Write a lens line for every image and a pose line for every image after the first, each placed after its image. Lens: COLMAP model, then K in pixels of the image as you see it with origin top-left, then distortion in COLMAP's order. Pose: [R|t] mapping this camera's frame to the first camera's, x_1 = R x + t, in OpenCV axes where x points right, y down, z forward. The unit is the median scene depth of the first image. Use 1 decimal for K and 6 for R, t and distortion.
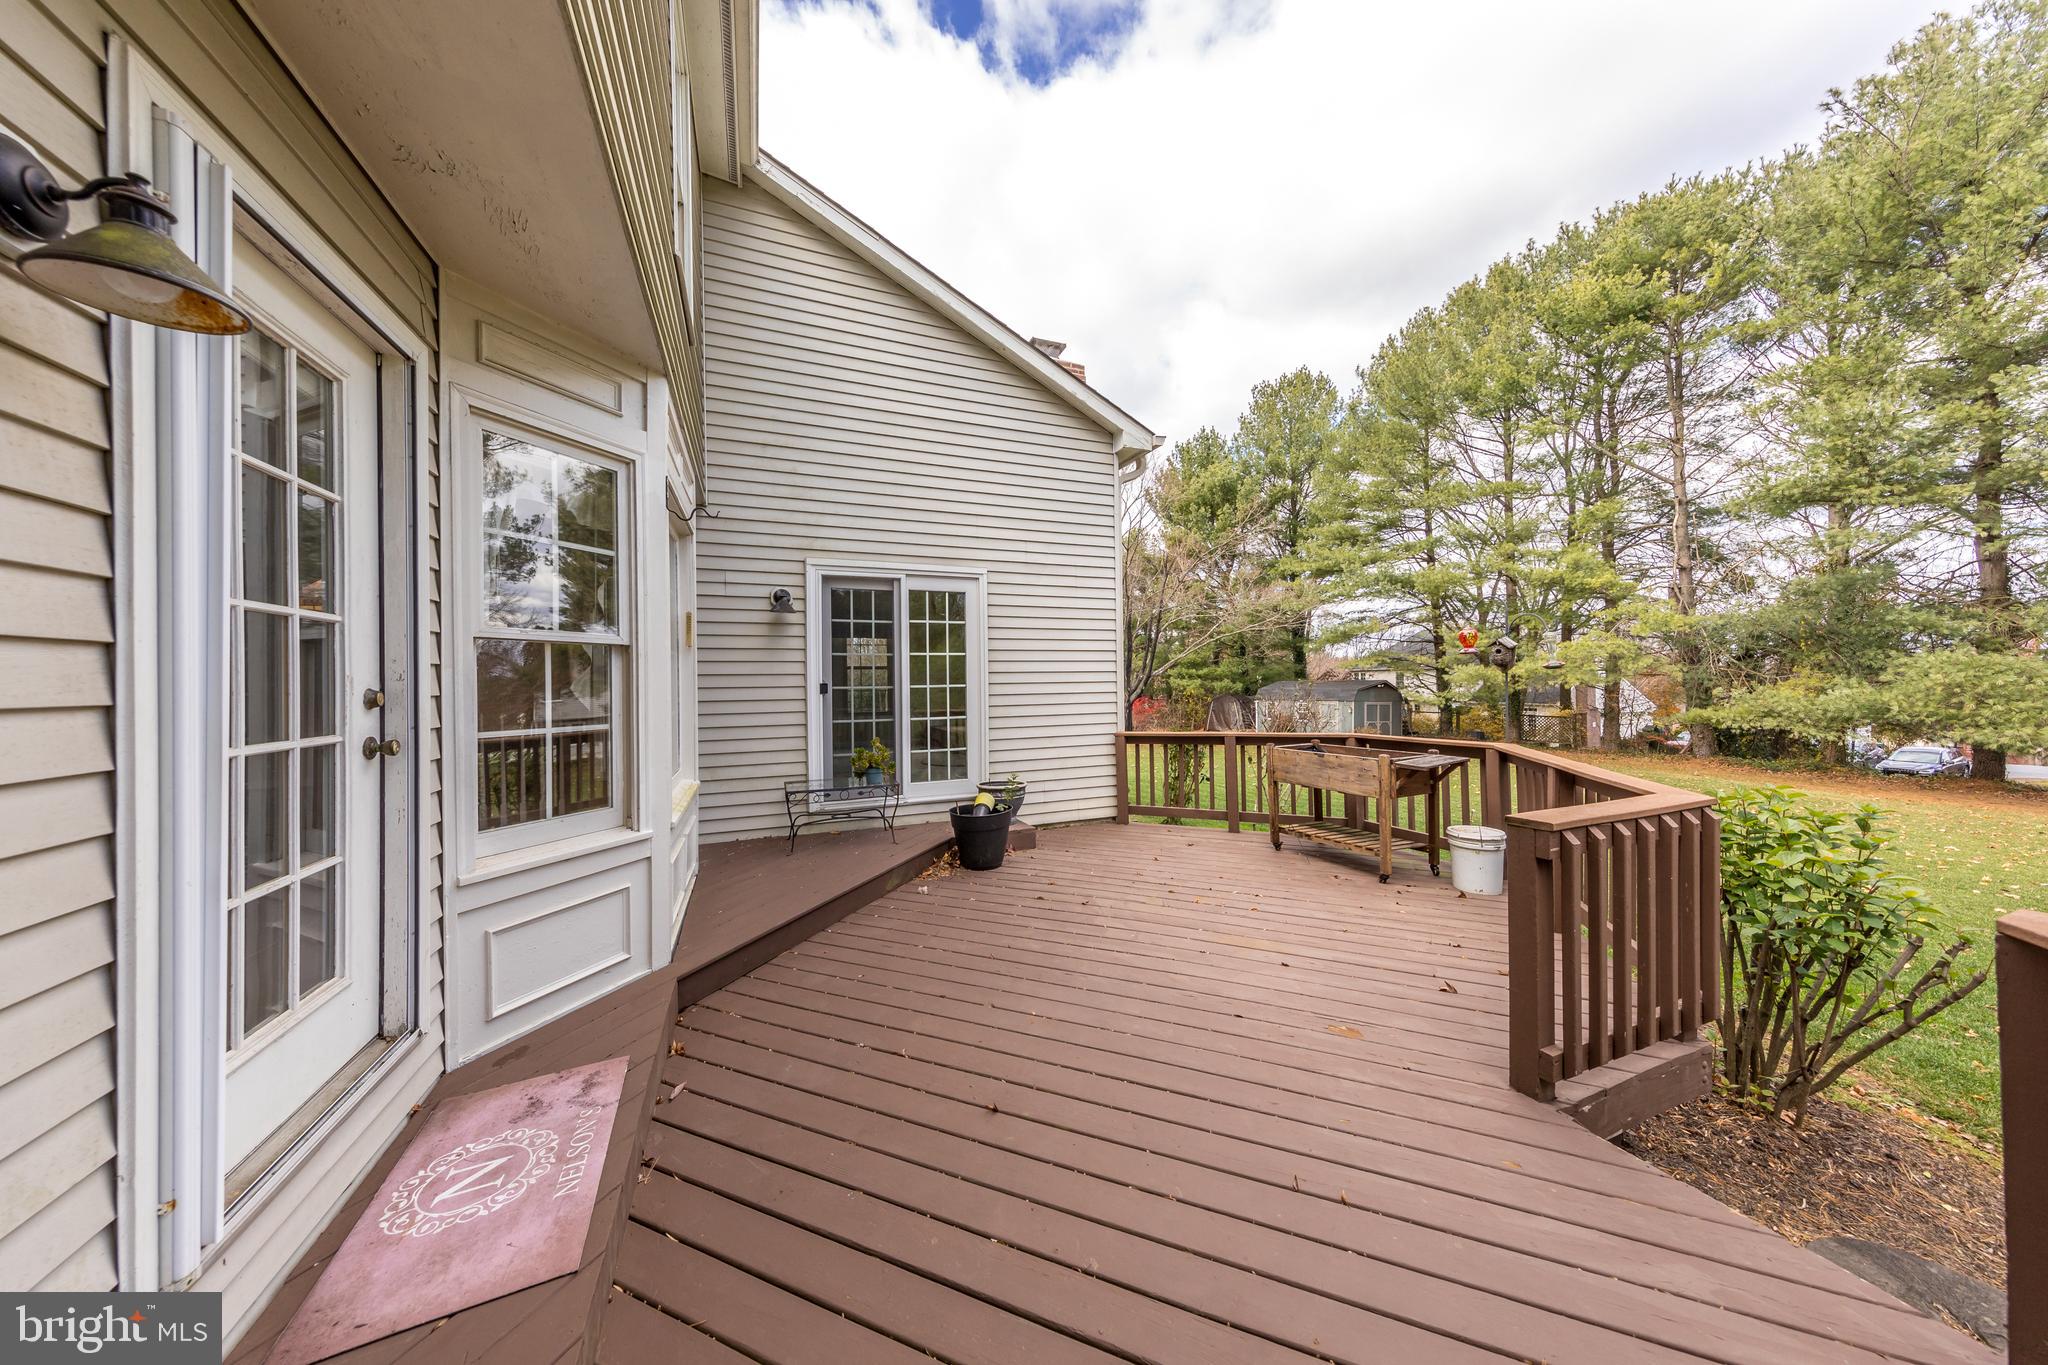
lens RADIAL K [[639.9, 0, 1024.9], [0, 639.9, 682.8], [0, 0, 1]] dist [0.014055, 0.000074]
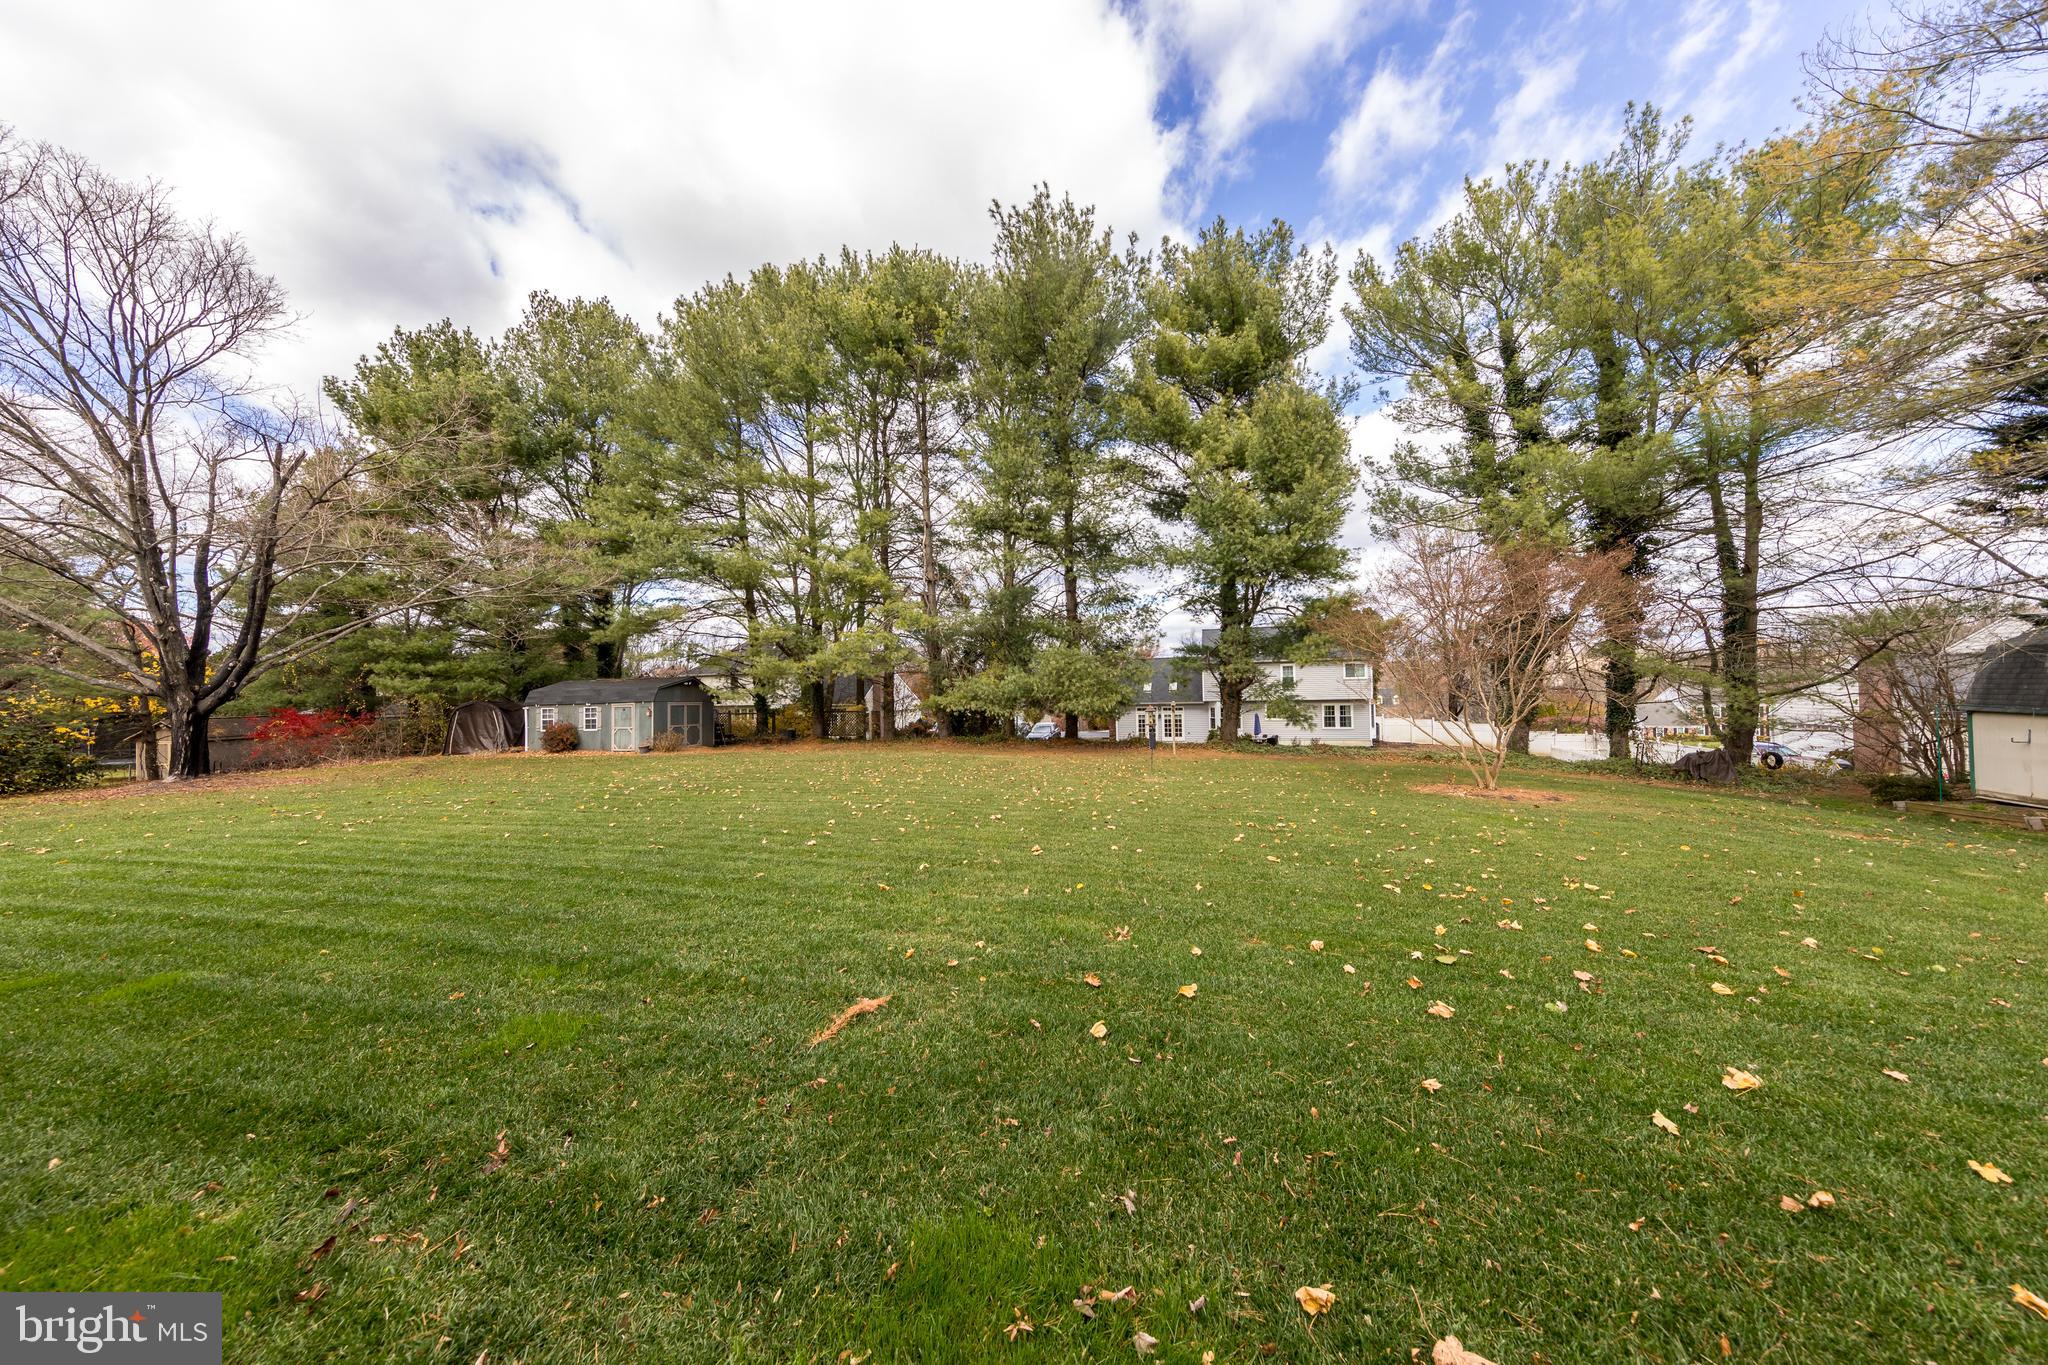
lens RADIAL K [[639.9, 0, 1025.2], [0, 639.9, 686.7], [0, 0, 1]] dist [0.014055, 0.000074]
pose [[0.608437, -0.002722, 0.793598, 0.177120], [0.013604, 0.999883, -0.007001, 0.025490], [-0.793486, 0.015055, 0.608403, 0.140614]]
